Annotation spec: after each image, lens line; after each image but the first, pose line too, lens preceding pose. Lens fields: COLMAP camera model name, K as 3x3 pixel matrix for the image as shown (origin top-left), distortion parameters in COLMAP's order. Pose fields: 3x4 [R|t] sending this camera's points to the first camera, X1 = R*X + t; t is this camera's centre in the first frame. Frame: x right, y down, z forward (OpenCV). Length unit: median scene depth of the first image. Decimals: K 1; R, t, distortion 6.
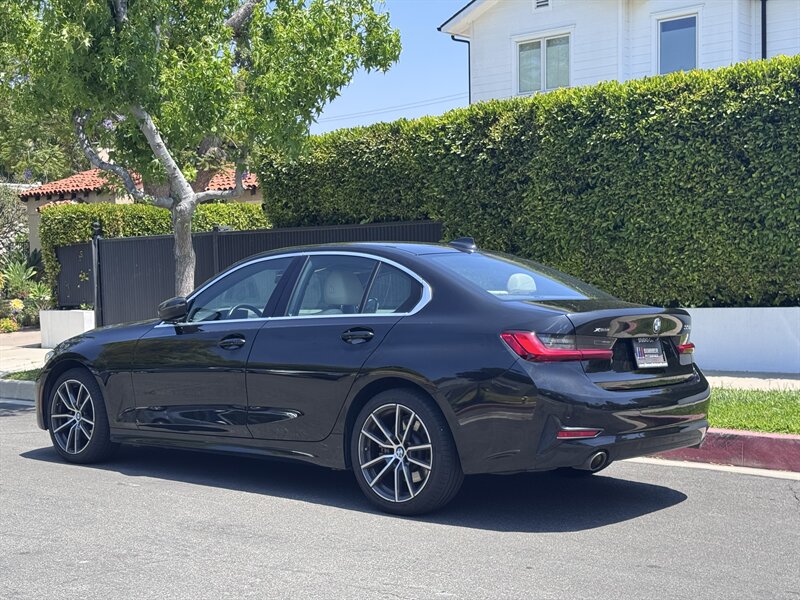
lens RADIAL K [[1114.7, 0, 391.1], [0, 1114.7, 302.4], [0, 0, 1]] dist [0.183741, -0.391076]
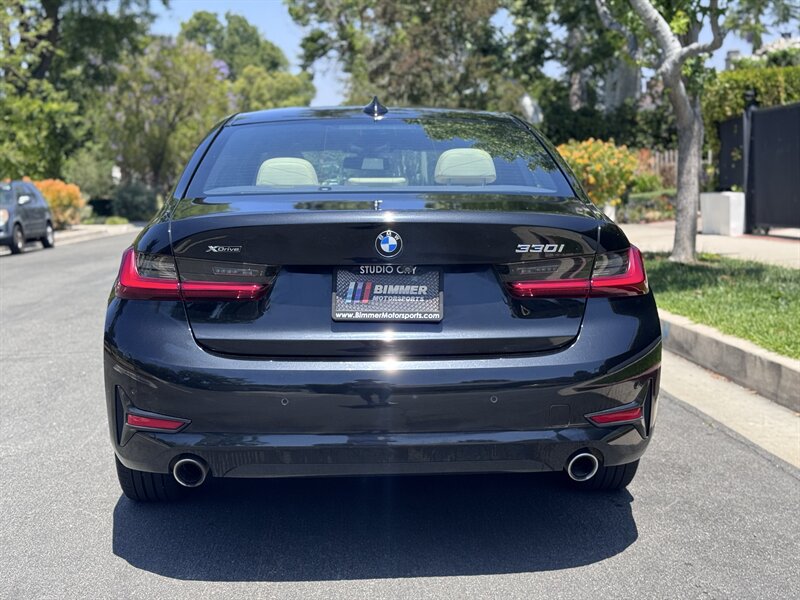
lens RADIAL K [[1114.7, 0, 391.1], [0, 1114.7, 302.4], [0, 0, 1]] dist [0.183741, -0.391076]
pose [[0.688979, 0.073239, -0.721072, 0.284245], [0.004285, 0.994452, 0.105100, -0.003479], [0.724769, -0.075502, 0.684843, 0.287903]]
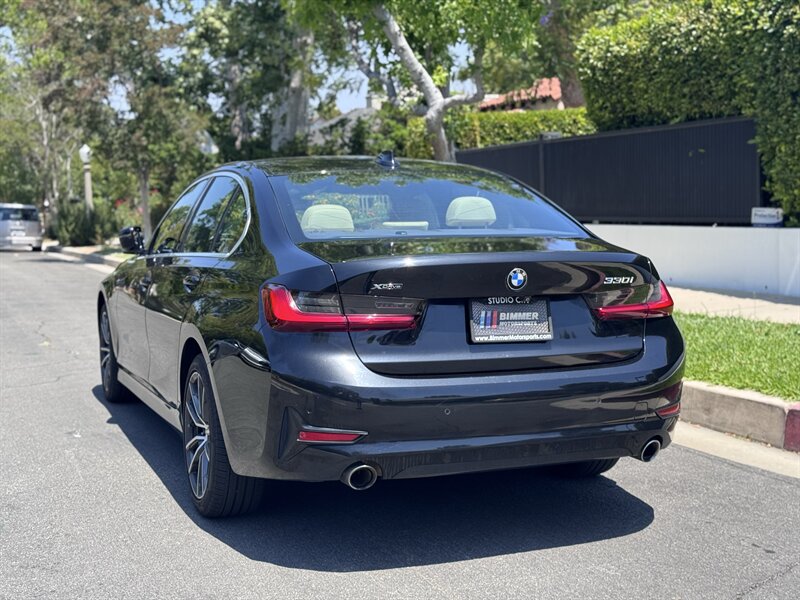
lens RADIAL K [[1114.7, 0, 391.1], [0, 1114.7, 302.4], [0, 0, 1]] dist [0.183741, -0.391076]
pose [[0.885251, 0.034669, -0.463819, 0.217073], [0.004256, 0.996573, 0.082612, -0.009363], [0.465093, -0.075106, 0.882070, 0.173891]]
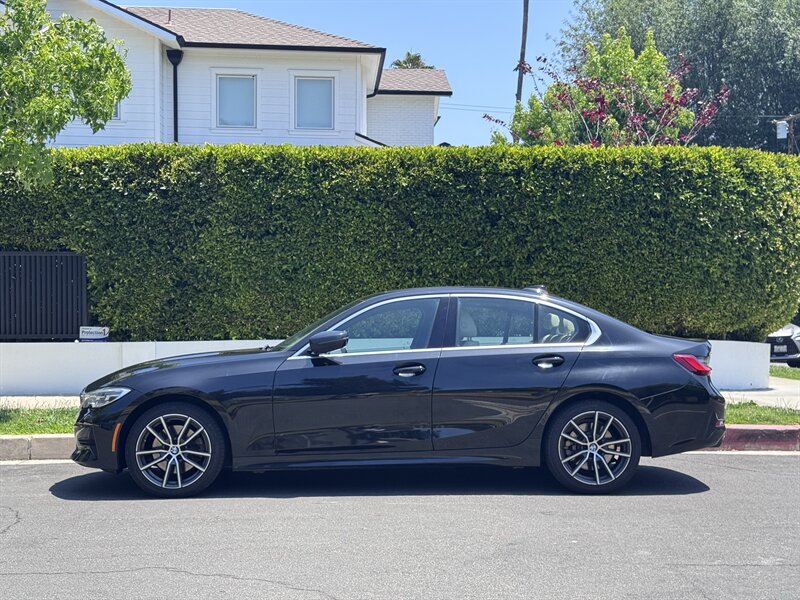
lens RADIAL K [[1114.7, 0, 391.1], [0, 1114.7, 302.4], [0, 0, 1]] dist [0.183741, -0.391076]
pose [[0.728146, 0.015304, 0.685251, -0.498832], [0.003155, 0.999665, -0.025679, -0.002698], [-0.685415, 0.020860, 0.727854, 0.083812]]
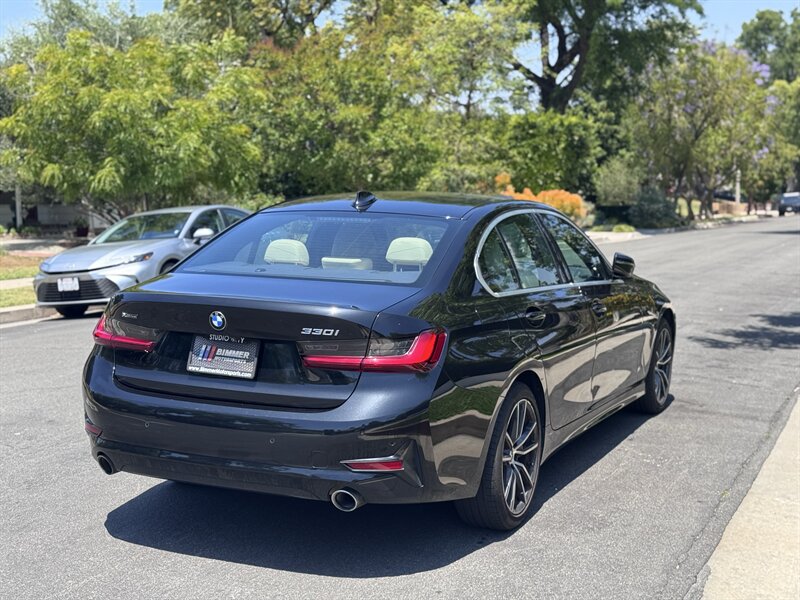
lens RADIAL K [[1114.7, 0, 391.1], [0, 1114.7, 302.4], [0, 0, 1]] dist [0.183741, -0.391076]
pose [[0.259405, 0.107625, -0.959753, 0.448213], [-0.013319, 0.994075, 0.107874, -0.033678], [0.965677, -0.015200, 0.259302, 0.417809]]
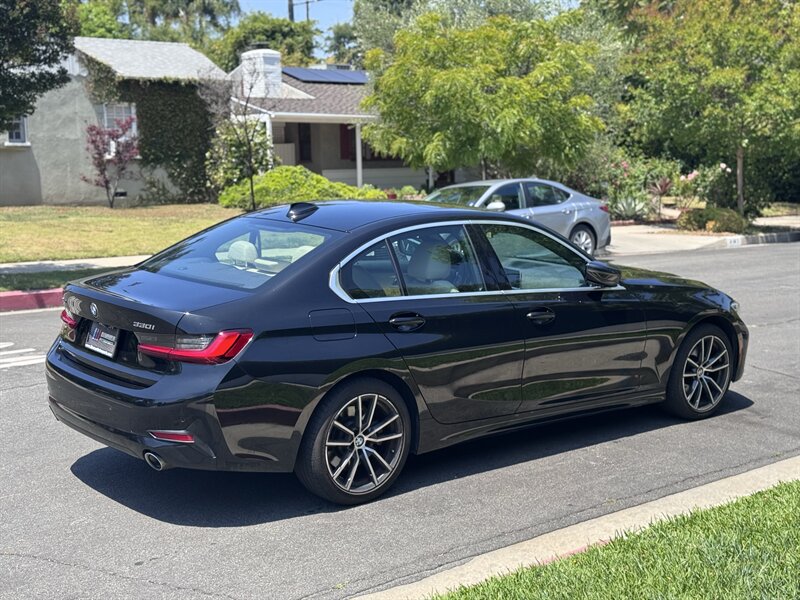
lens RADIAL K [[1114.7, 0, 391.1], [0, 1114.7, 302.4], [0, 0, 1]] dist [0.183741, -0.391076]
pose [[-0.174945, 0.150639, -0.972986, 0.514546], [-0.013090, 0.987783, 0.155284, -0.063560], [0.984491, 0.039902, -0.170836, 0.644056]]
